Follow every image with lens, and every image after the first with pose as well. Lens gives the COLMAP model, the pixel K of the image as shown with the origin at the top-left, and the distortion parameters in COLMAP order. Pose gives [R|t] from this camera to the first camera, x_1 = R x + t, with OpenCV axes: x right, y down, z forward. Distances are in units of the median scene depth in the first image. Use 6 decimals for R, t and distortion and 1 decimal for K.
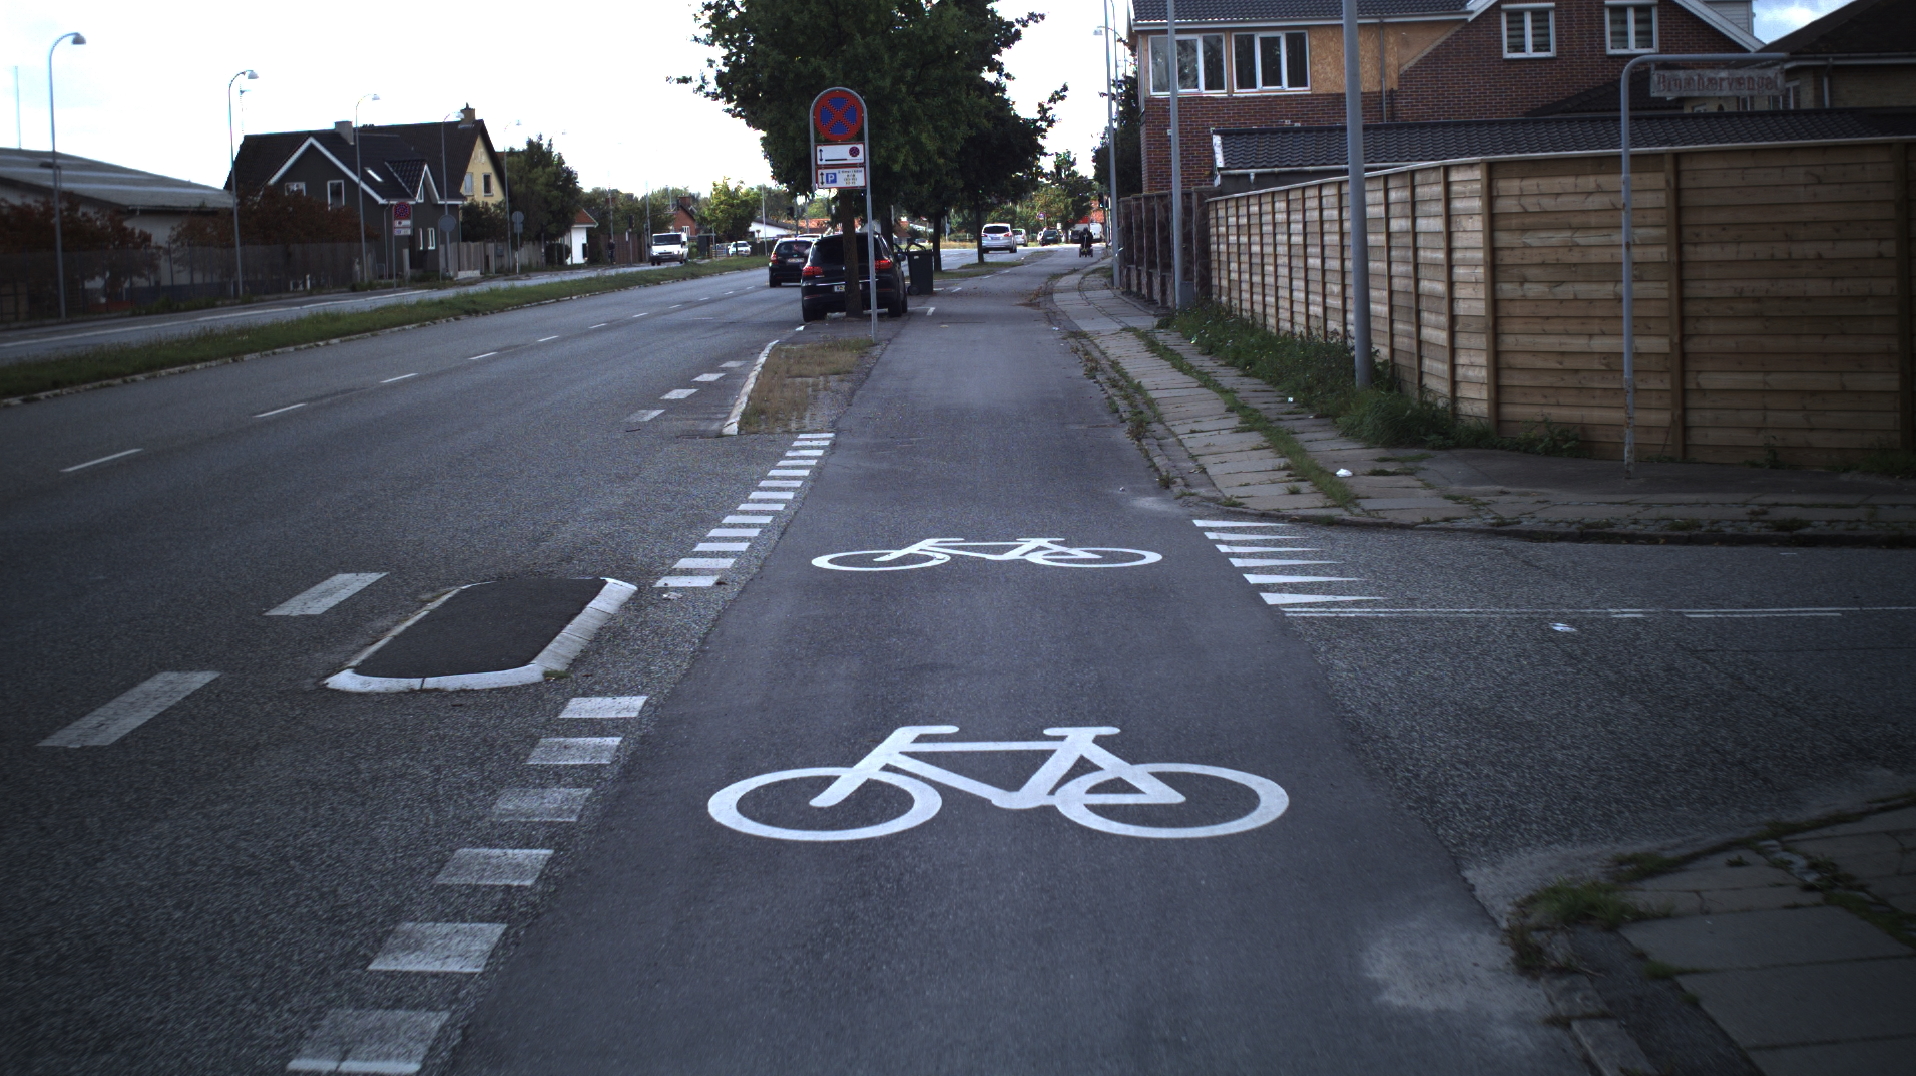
lens RADIAL K [[3477.9, 0, 958.0], [0, 3477.9, 538.0], [0, 0, 1]] dist [-0.253056, 0.061775]
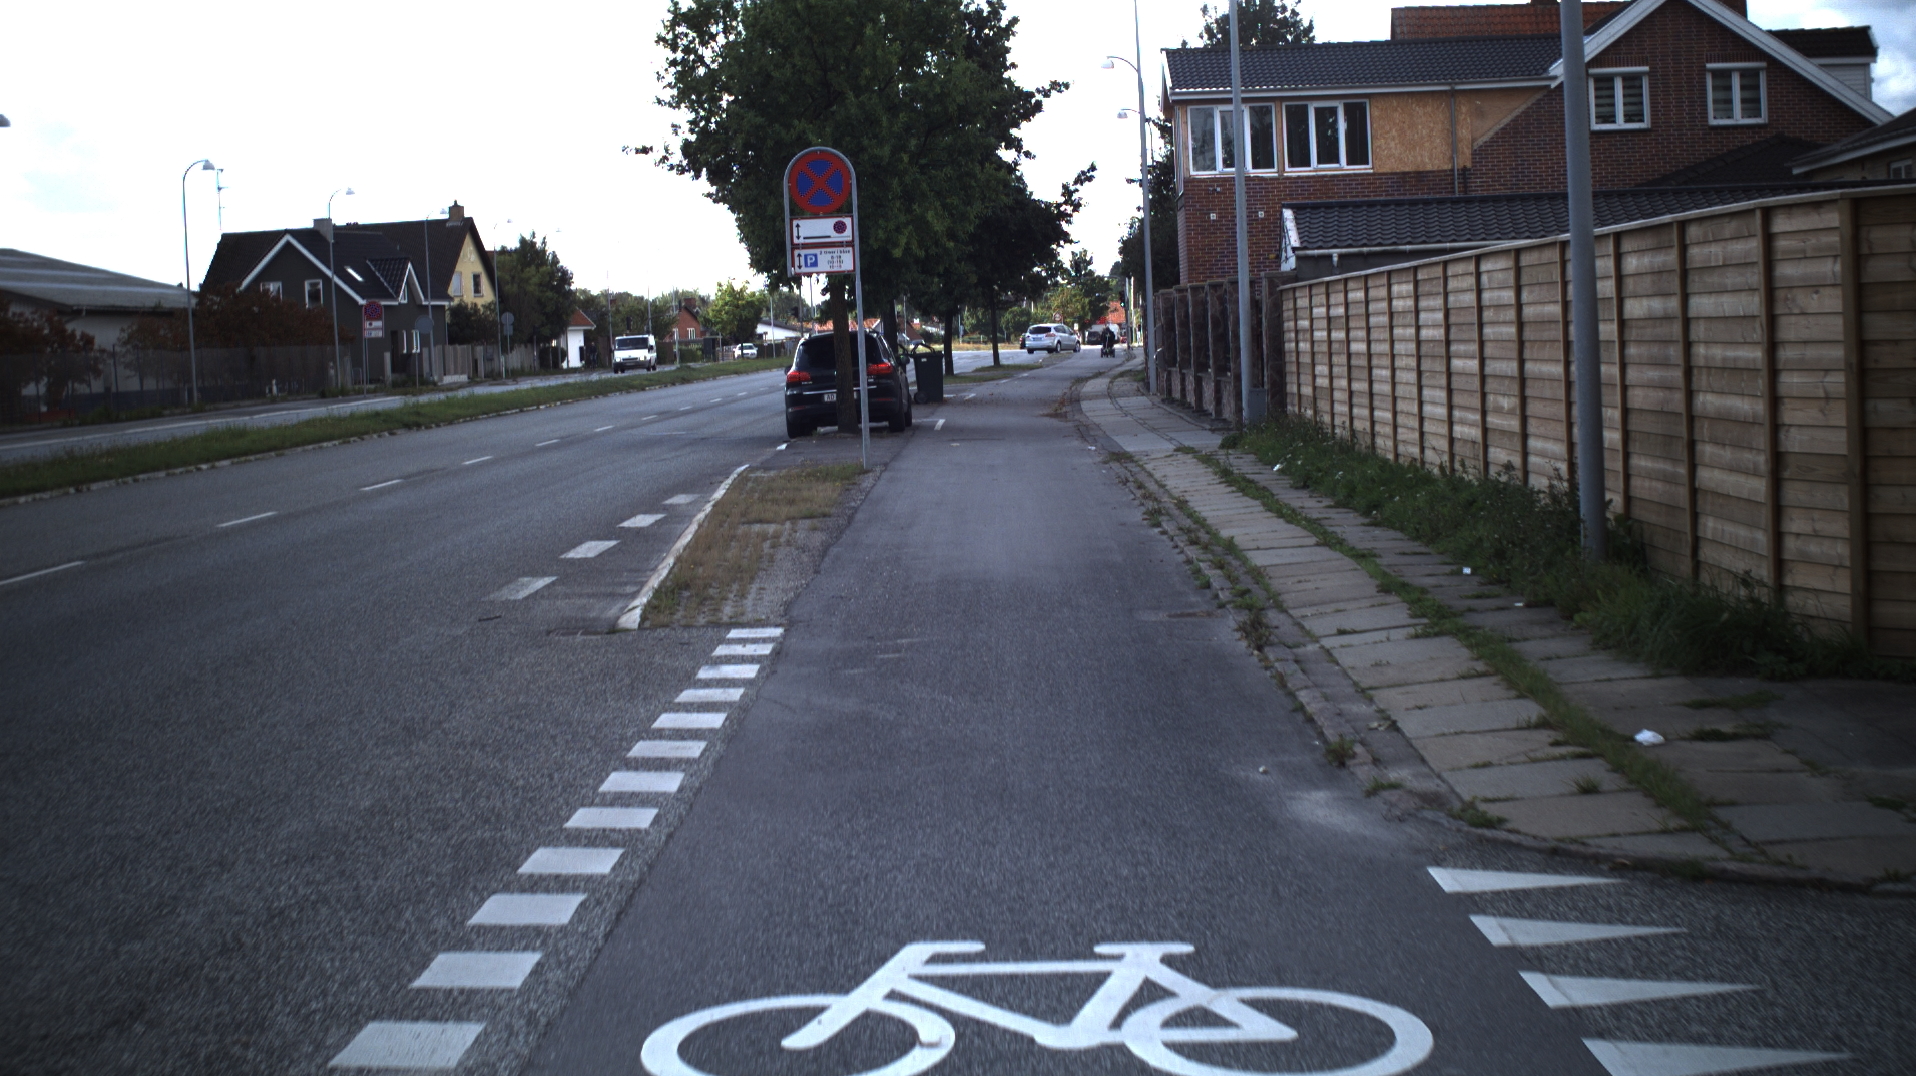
lens RADIAL K [[3477.9, 0, 958.0], [0, 3477.9, 538.0], [0, 0, 1]] dist [-0.253056, 0.061775]
pose [[0.999985, -0.003682, -0.004168, 0.000062], [0.003558, 0.999561, -0.029401, -0.010179], [0.004274, 0.029385, 0.999559, 0.125568]]
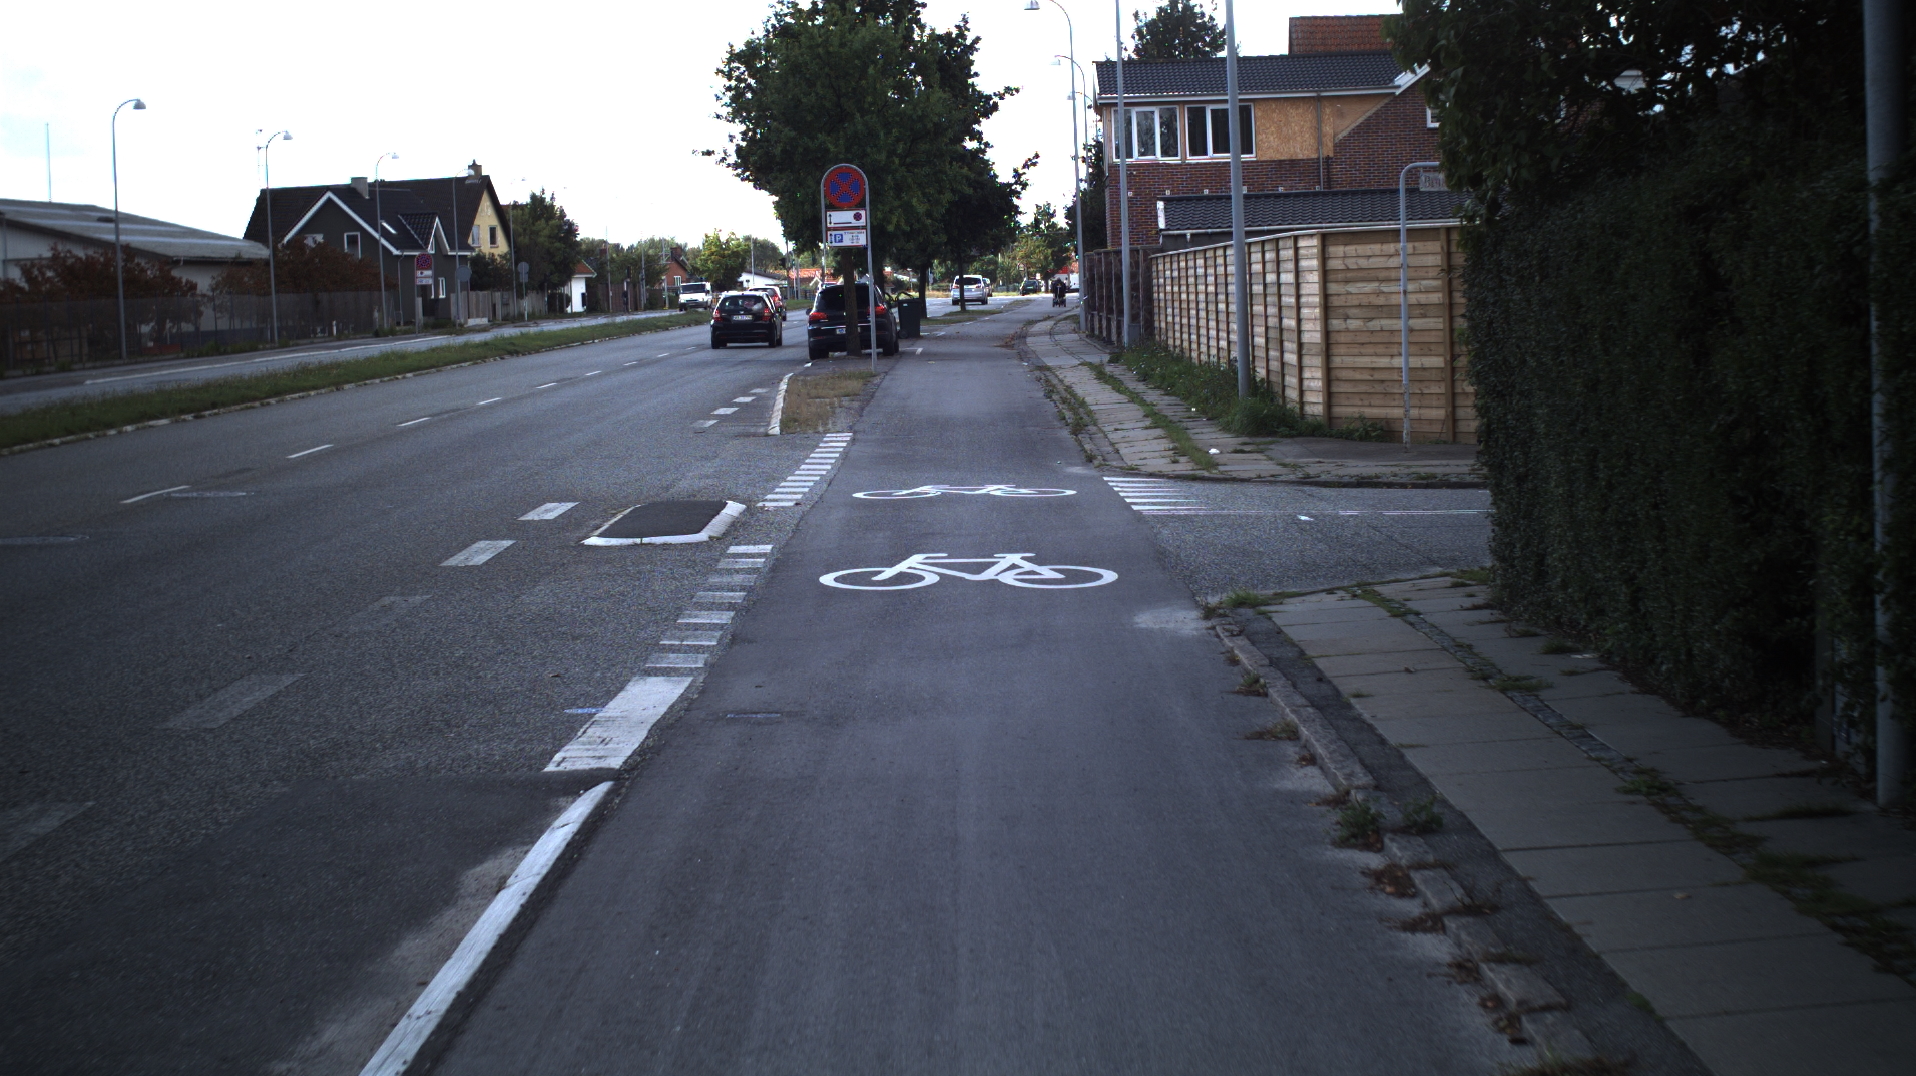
lens RADIAL K [[3477.9, 0, 958.0], [0, 3477.9, 538.0], [0, 0, 1]] dist [-0.253056, 0.061775]
pose [[0.999988, 0.000152, 0.004990, -0.000550], [-0.000081, 0.999898, -0.014282, 0.010899], [-0.004991, 0.014282, 0.999886, -0.126231]]
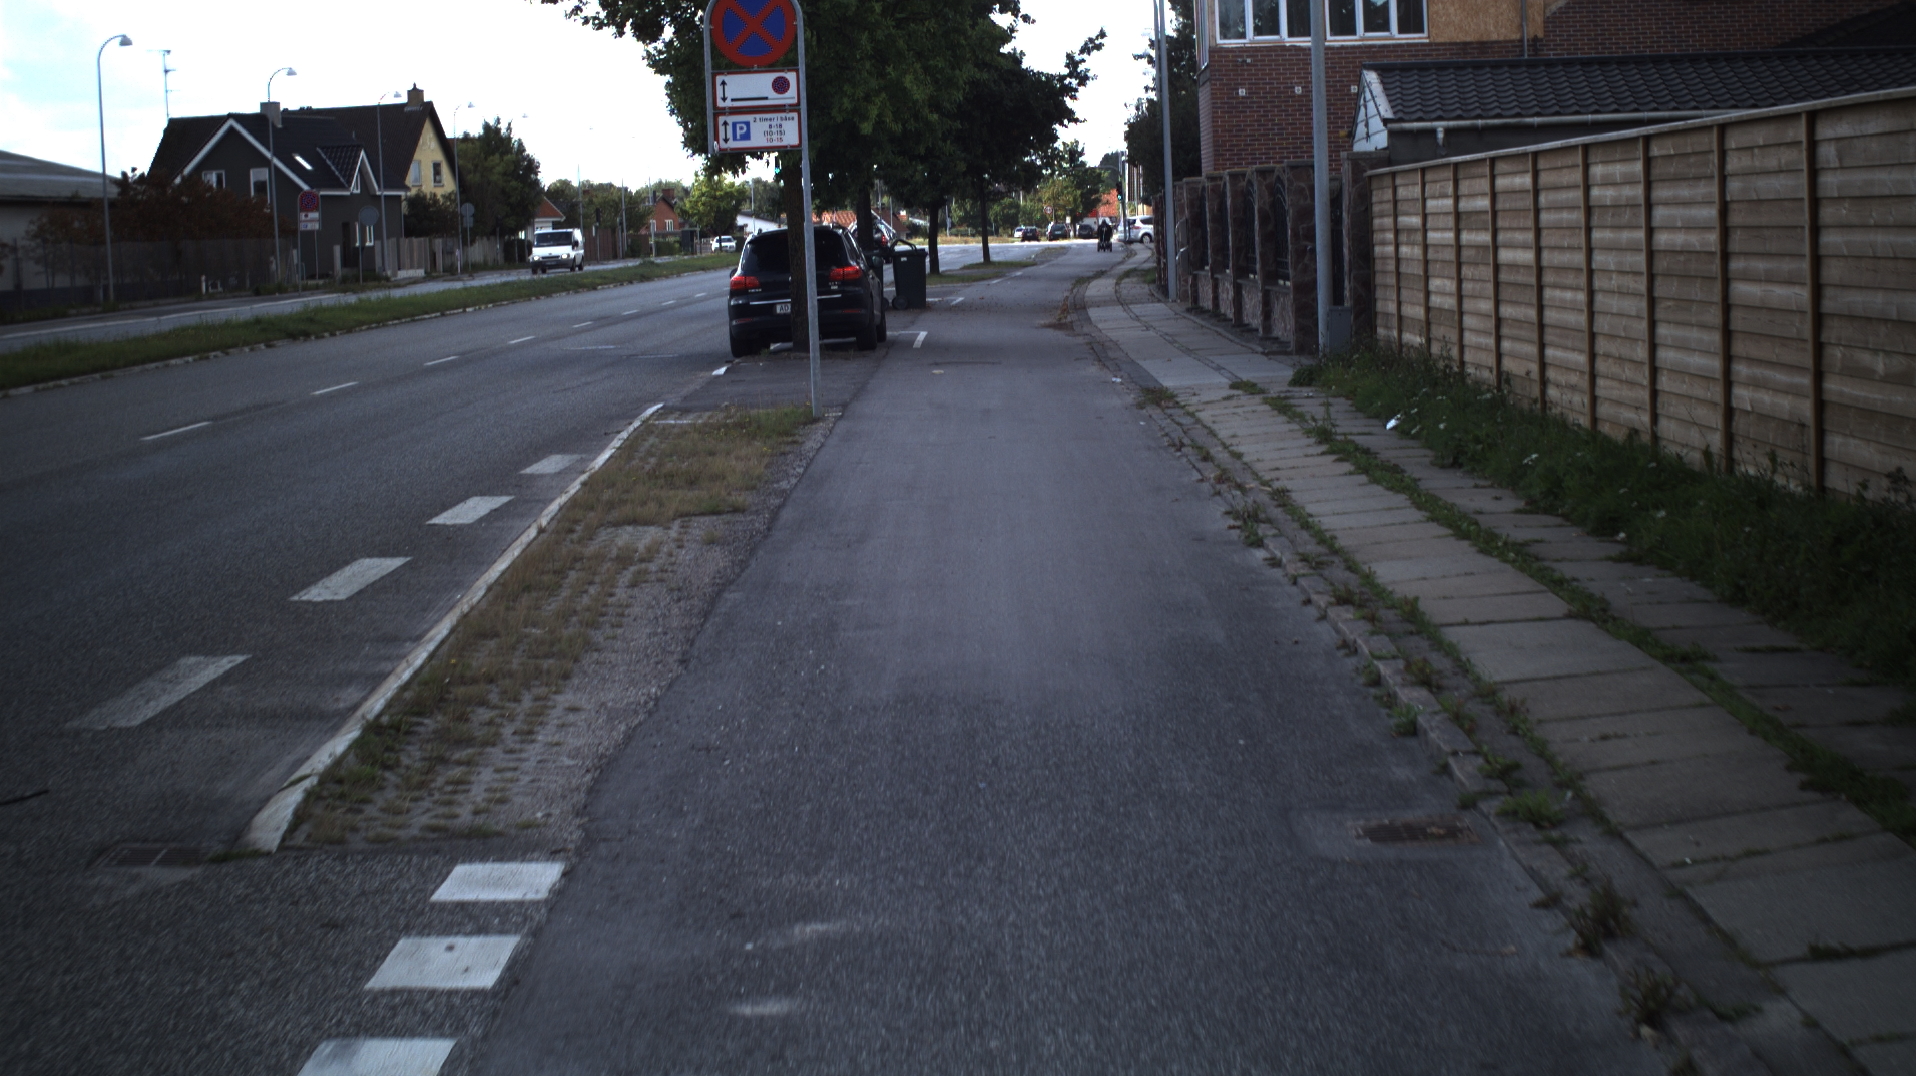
lens RADIAL K [[3477.9, 0, 958.0], [0, 3477.9, 538.0], [0, 0, 1]] dist [-0.253056, 0.061775]
pose [[1.000000, 0.000390, -0.000366, -0.000032], [-0.000390, 0.999999, 0.001563, -0.021952], [0.000367, -0.001563, 0.999999, 0.252269]]
